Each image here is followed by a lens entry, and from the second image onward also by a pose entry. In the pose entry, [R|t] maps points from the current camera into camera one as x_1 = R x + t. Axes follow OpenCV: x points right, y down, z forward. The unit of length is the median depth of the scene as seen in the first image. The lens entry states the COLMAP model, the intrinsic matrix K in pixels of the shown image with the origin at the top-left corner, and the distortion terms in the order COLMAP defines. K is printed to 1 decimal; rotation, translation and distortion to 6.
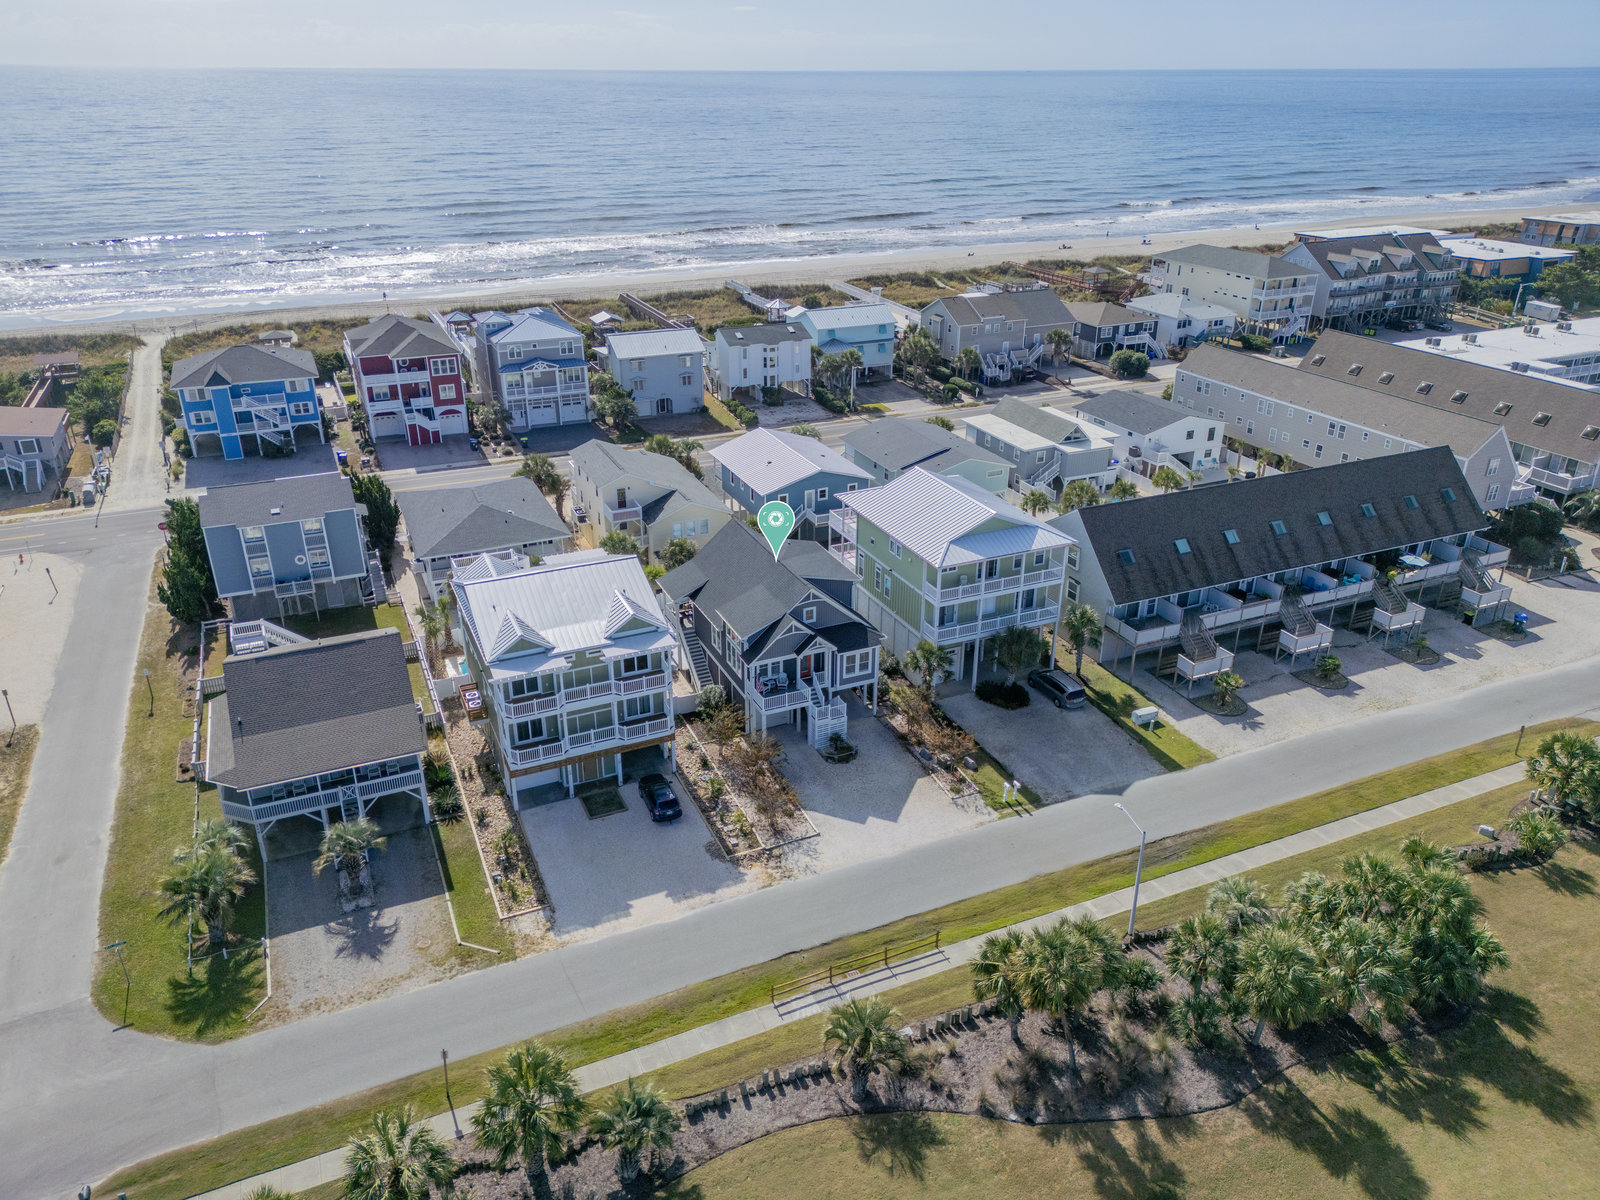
lens RADIAL K [[1126.6, 0, 806.4], [0, 1126.6, 598.7], [0, 0, 1]] dist [0.069765, -0.072209]
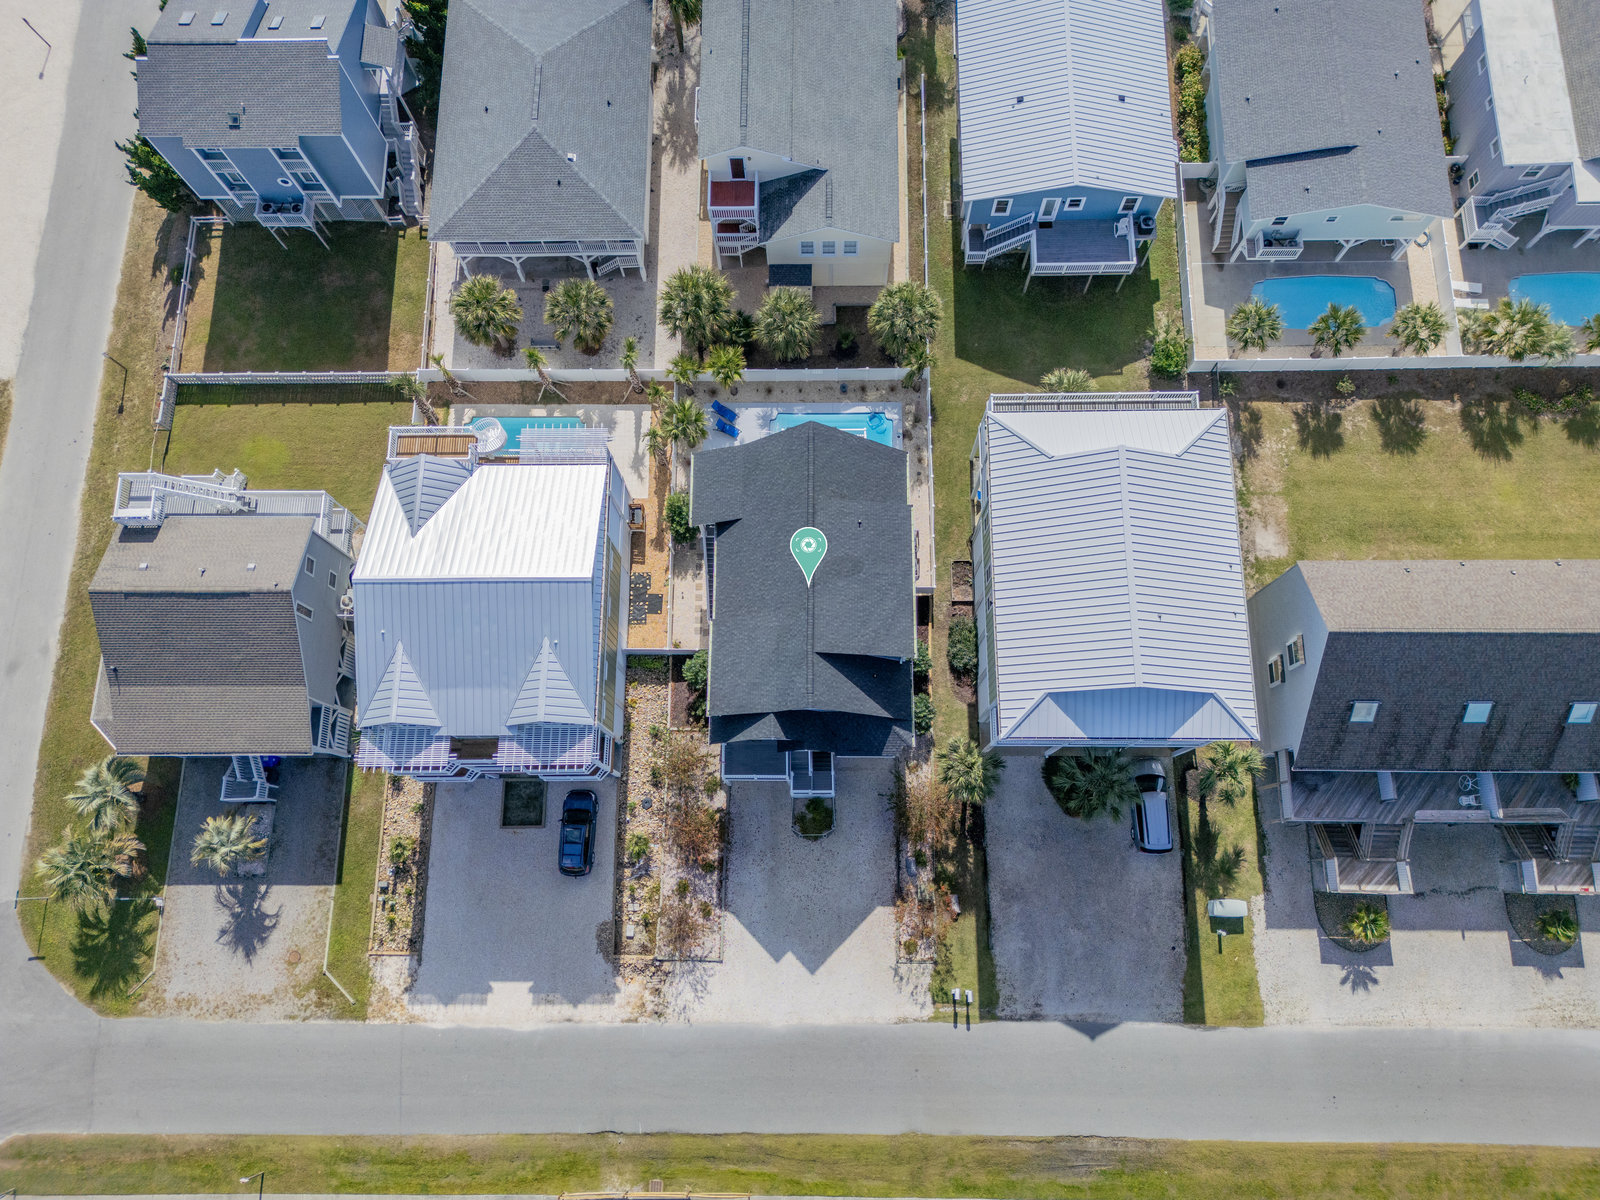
lens RADIAL K [[1125.5, 0, 800.0], [0, 1125.5, 600.0], [0, 0, 1]] dist [0.051499, -0.047370]
pose [[0.909037, 0.396327, -0.128750, 0.057113], [-0.154810, 0.608039, 0.778667, -0.543172], [0.386892, -0.687906, 0.614085, 0.557420]]
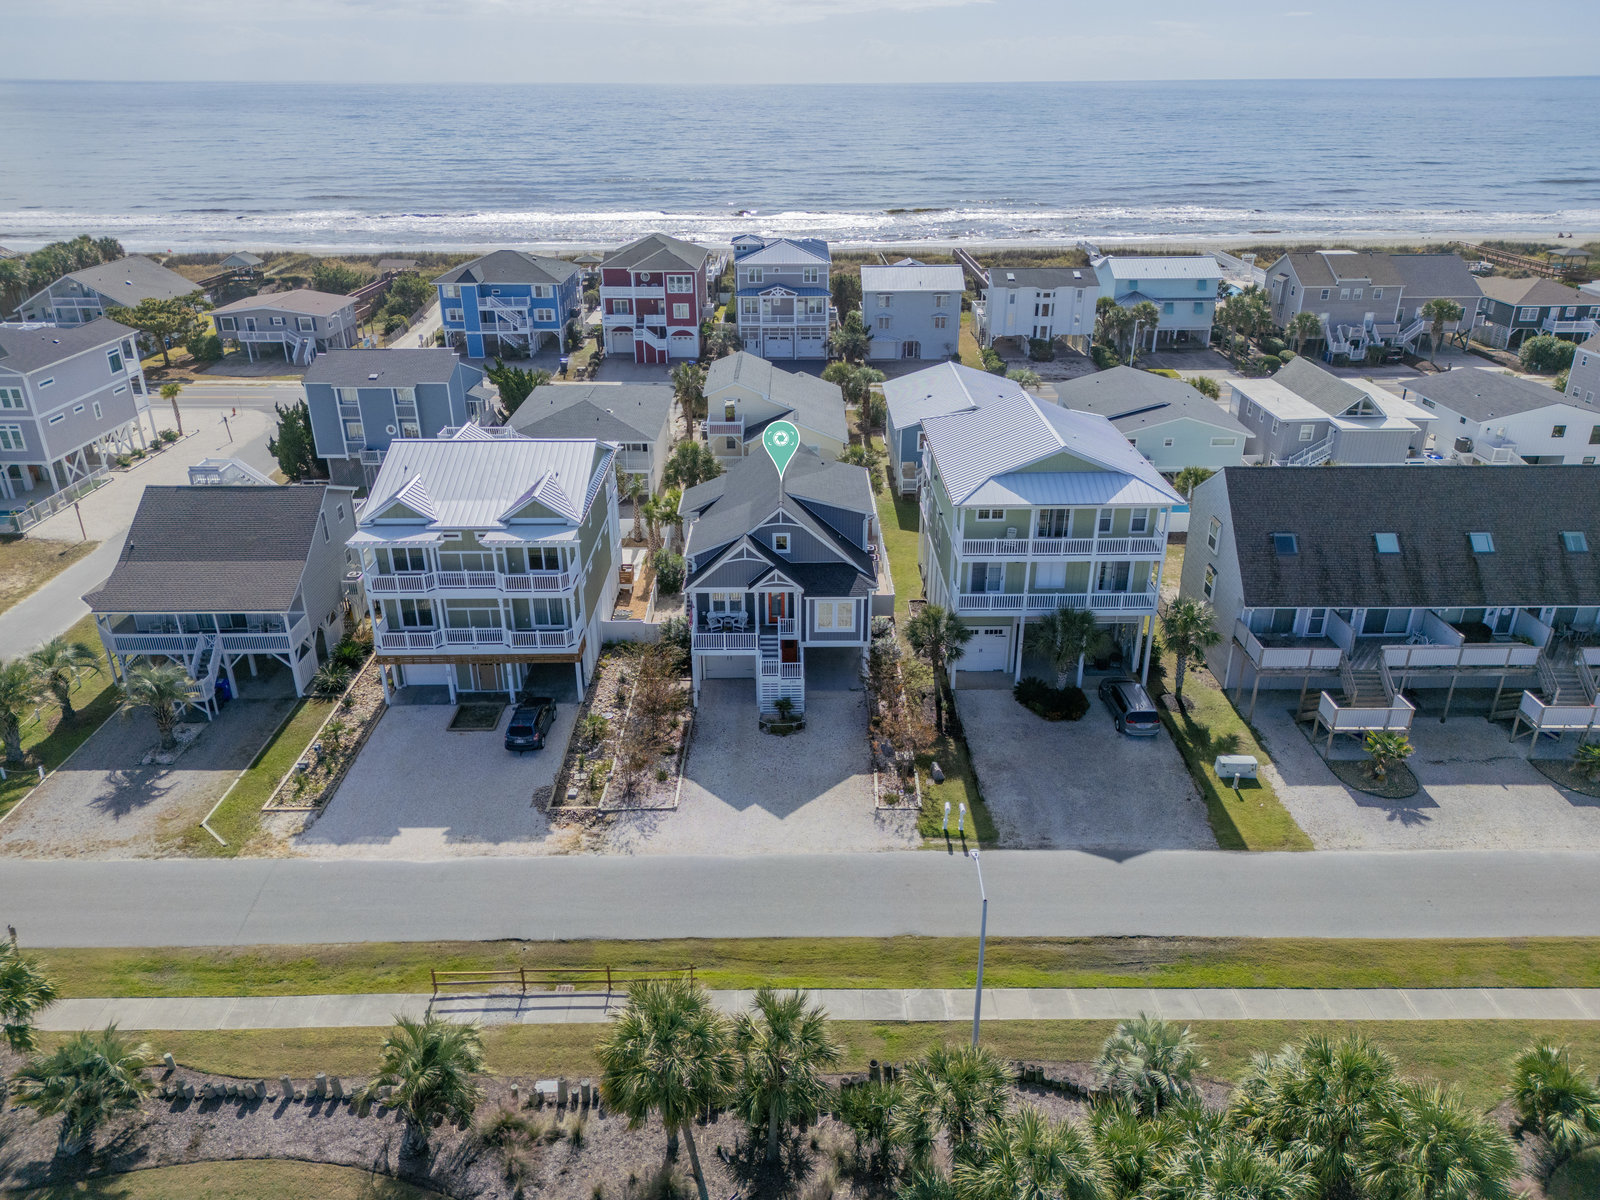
lens RADIAL K [[1126.6, 0, 806.4], [0, 1126.6, 598.7], [0, 0, 1]] dist [0.069765, -0.072209]
pose [[0.916347, 0.162222, -0.366050, 0.288033], [-0.164792, 0.986025, 0.024444, 0.028803], [0.364900, 0.037923, 0.930274, 0.261073]]
